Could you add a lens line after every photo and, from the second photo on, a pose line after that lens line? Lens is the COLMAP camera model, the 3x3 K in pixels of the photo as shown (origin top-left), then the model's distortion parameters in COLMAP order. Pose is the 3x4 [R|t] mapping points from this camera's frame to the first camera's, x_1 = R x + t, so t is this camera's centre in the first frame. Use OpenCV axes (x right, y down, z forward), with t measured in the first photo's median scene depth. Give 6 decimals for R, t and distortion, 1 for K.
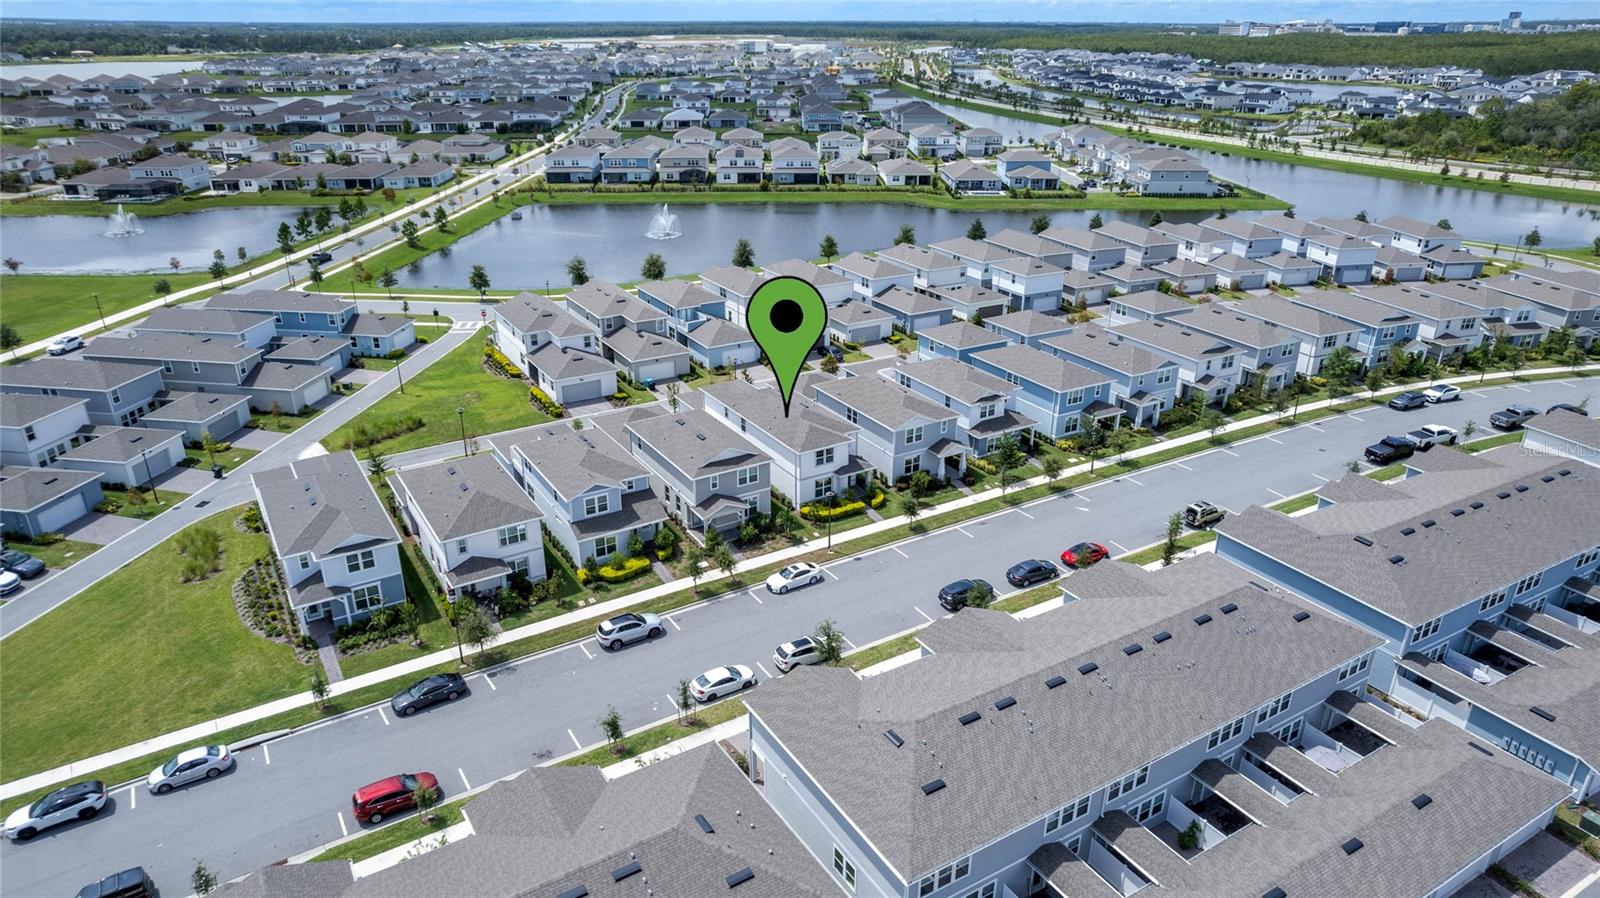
lens RADIAL K [[1020.4, 0, 800.0], [0, 1020.4, 449.0], [0, 0, 1]] dist [-0.066266, 0.077143]
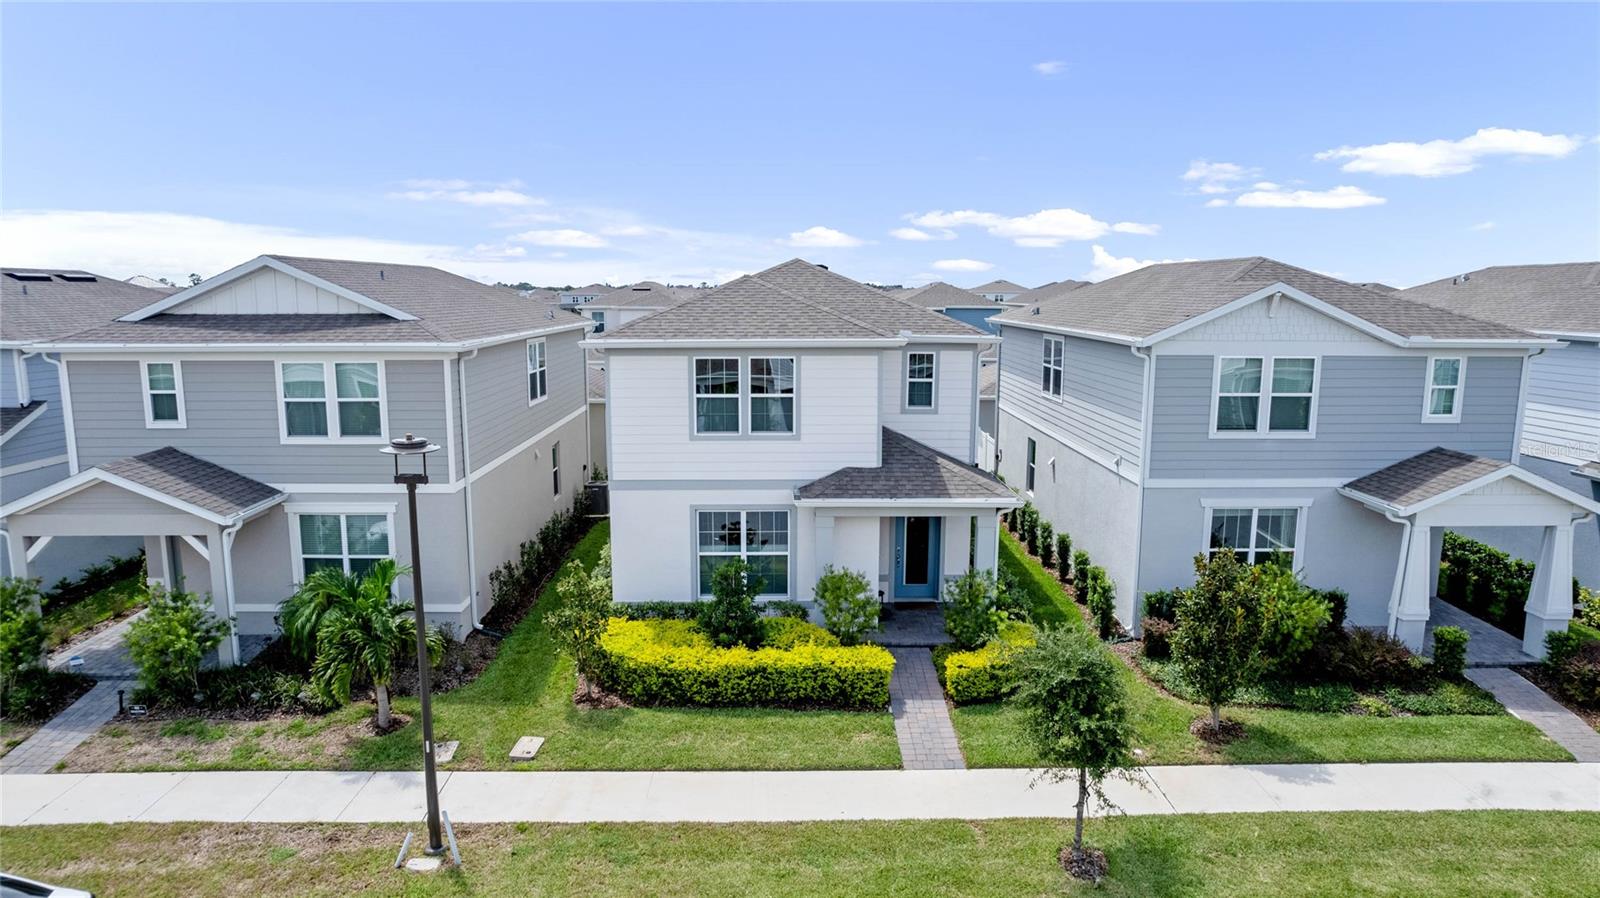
lens RADIAL K [[1020.4, 0, 800.0], [0, 1020.4, 449.0], [0, 0, 1]] dist [-0.066266, 0.077143]
pose [[0.866836, 0.074425, -0.493007, 0.137625], [-0.194480, 0.960945, -0.196881, 0.056574], [0.459100, 0.266544, 0.847456, 0.819914]]
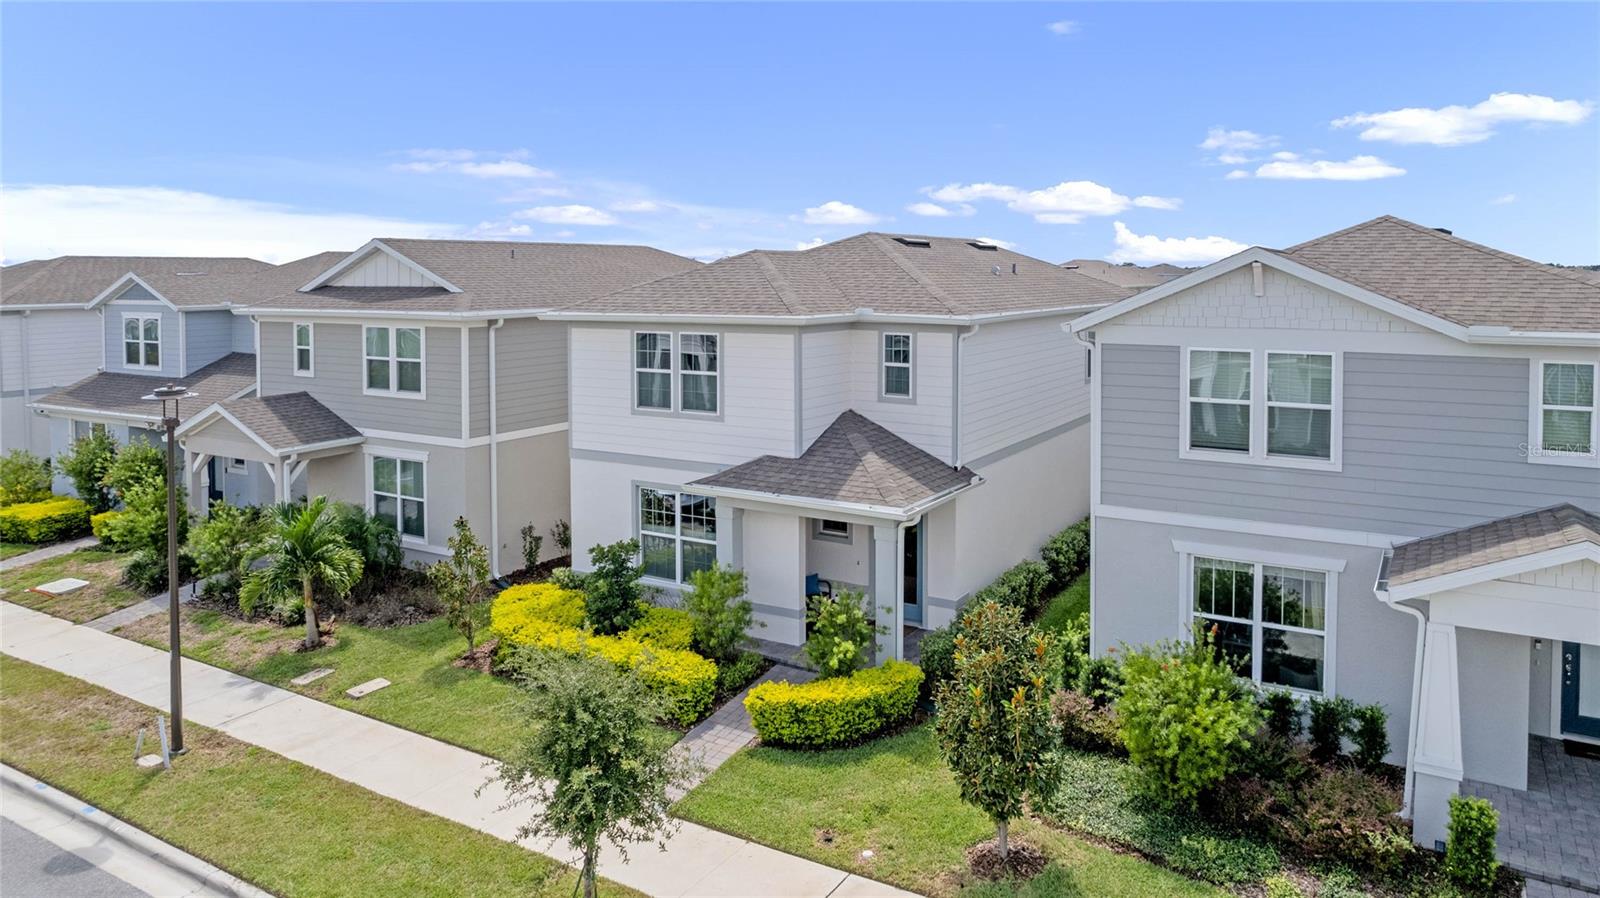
lens RADIAL K [[1062.2, 0, 835.4], [0, 1062.2, 334.9], [0, 0, 1]] dist [-0.024110, -0.000790]
pose [[0.488438, 0.047927, -0.871281, 0.221440], [-0.338152, 0.930865, -0.138362, 0.018778], [0.804414, 0.362207, 0.470876, 0.912668]]
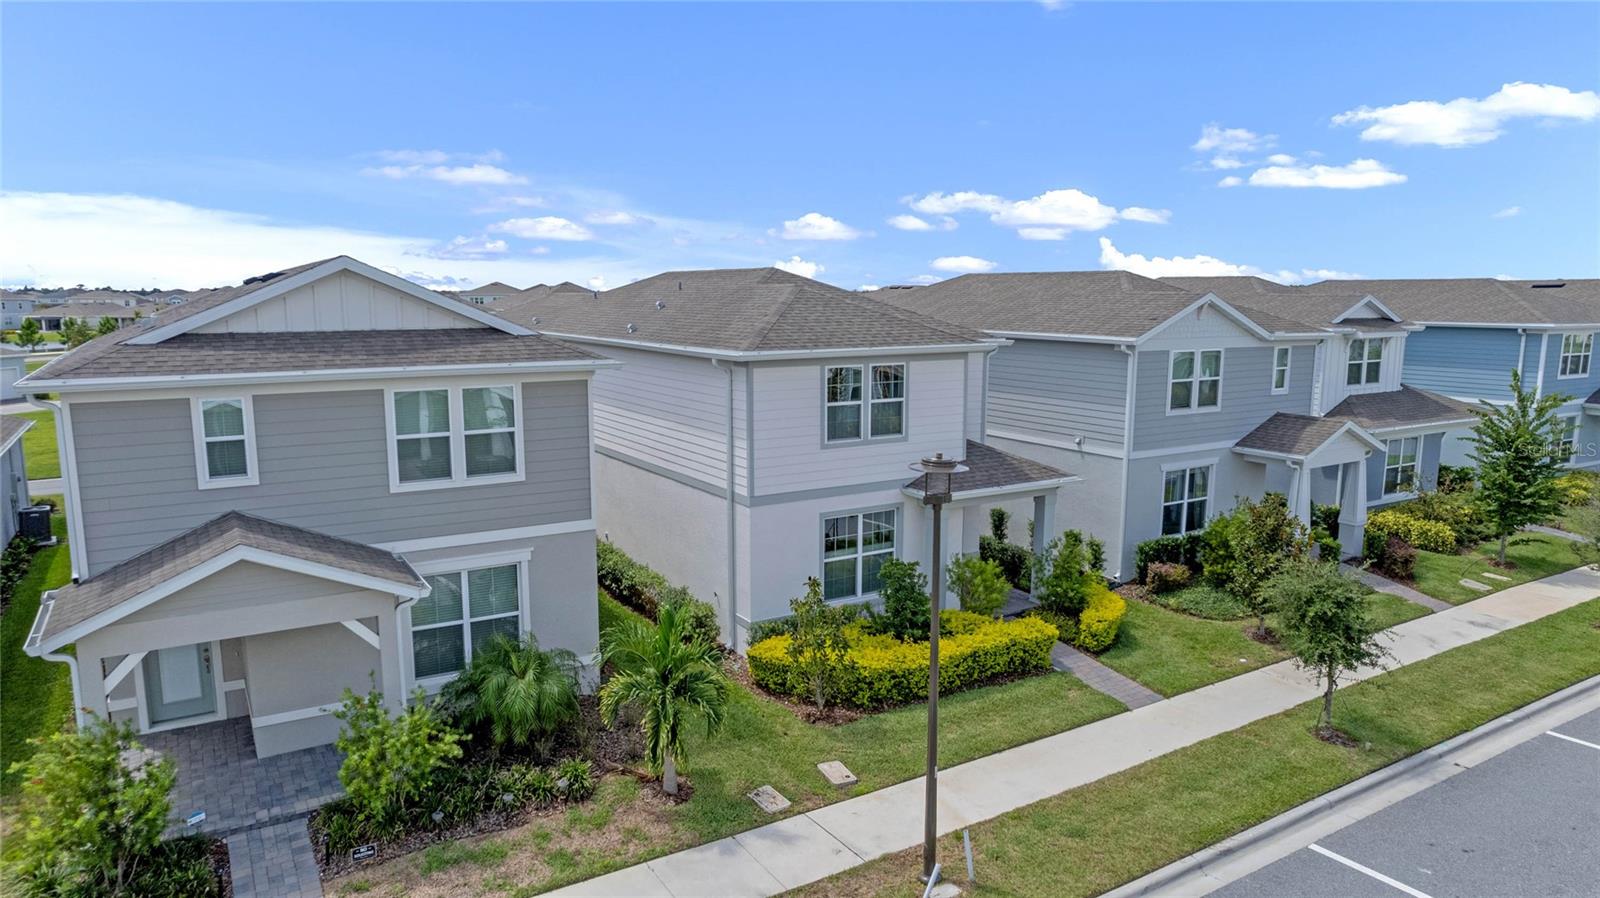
lens RADIAL K [[1020.4, 0, 800.0], [0, 1020.4, 449.0], [0, 0, 1]] dist [-0.066266, 0.077143]
pose [[0.999908, -0.003301, 0.013123, 0.007410], [0.006464, 0.968525, -0.248832, 0.070405], [-0.011888, 0.248895, 0.968458, 0.782460]]
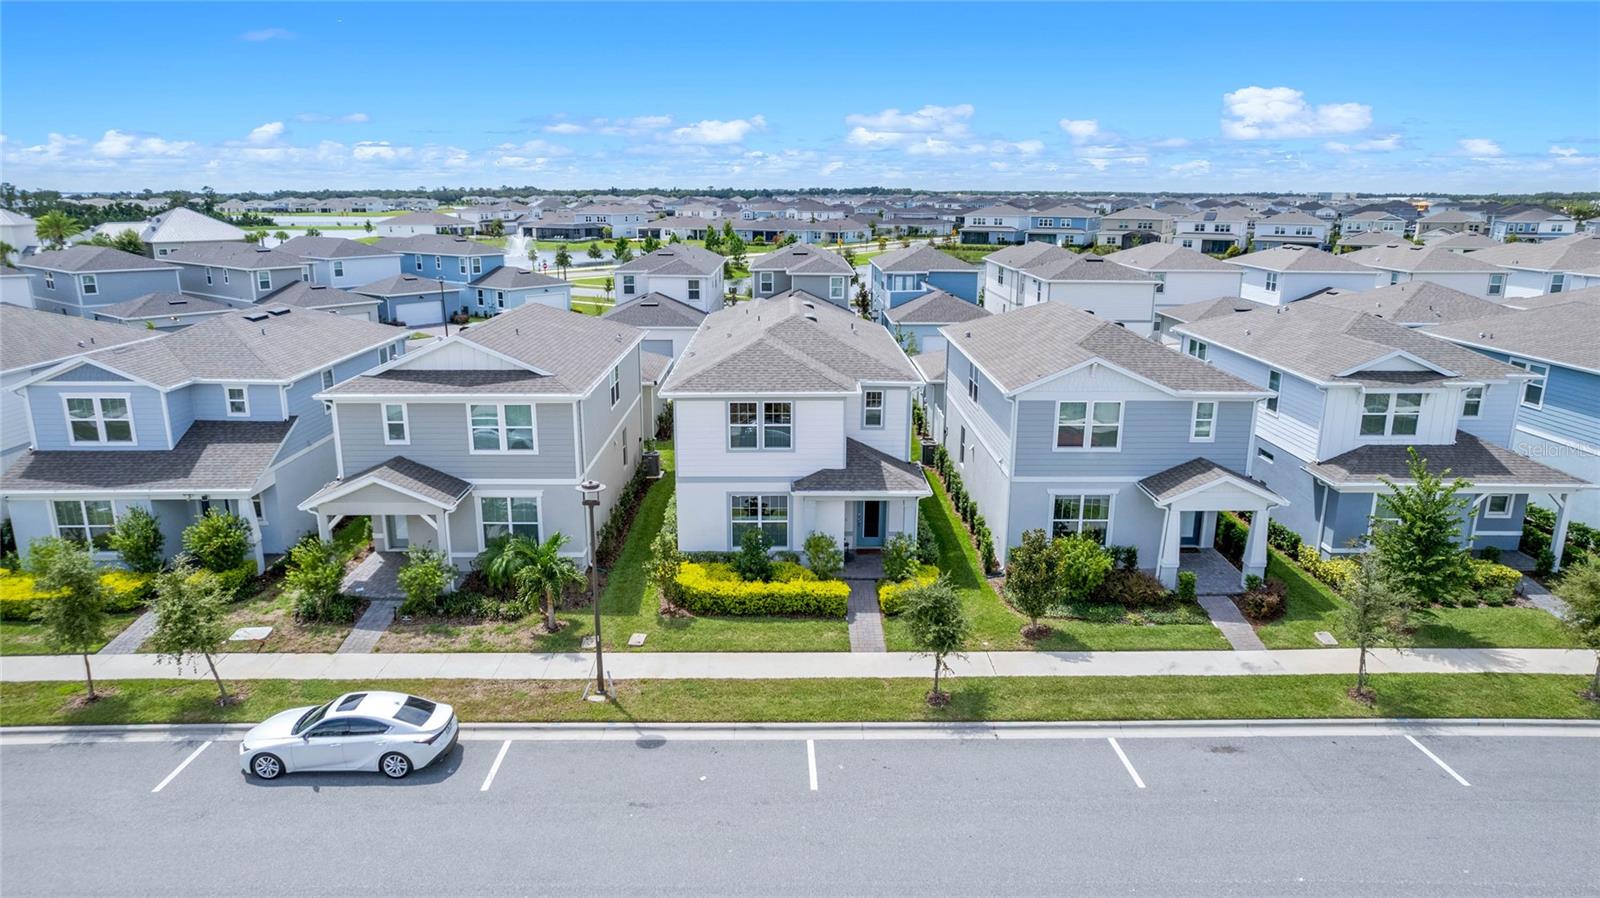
lens RADIAL K [[1016.9, 0, 800.0], [0, 1016.9, 449.0], [0, 0, 1]] dist [-0.002061, -0.001851]
pose [[0.863321, 0.123848, -0.489223, 0.199827], [-0.198013, 0.974809, -0.102655, 0.046561], [0.464186, 0.185497, 0.866096, 0.706632]]
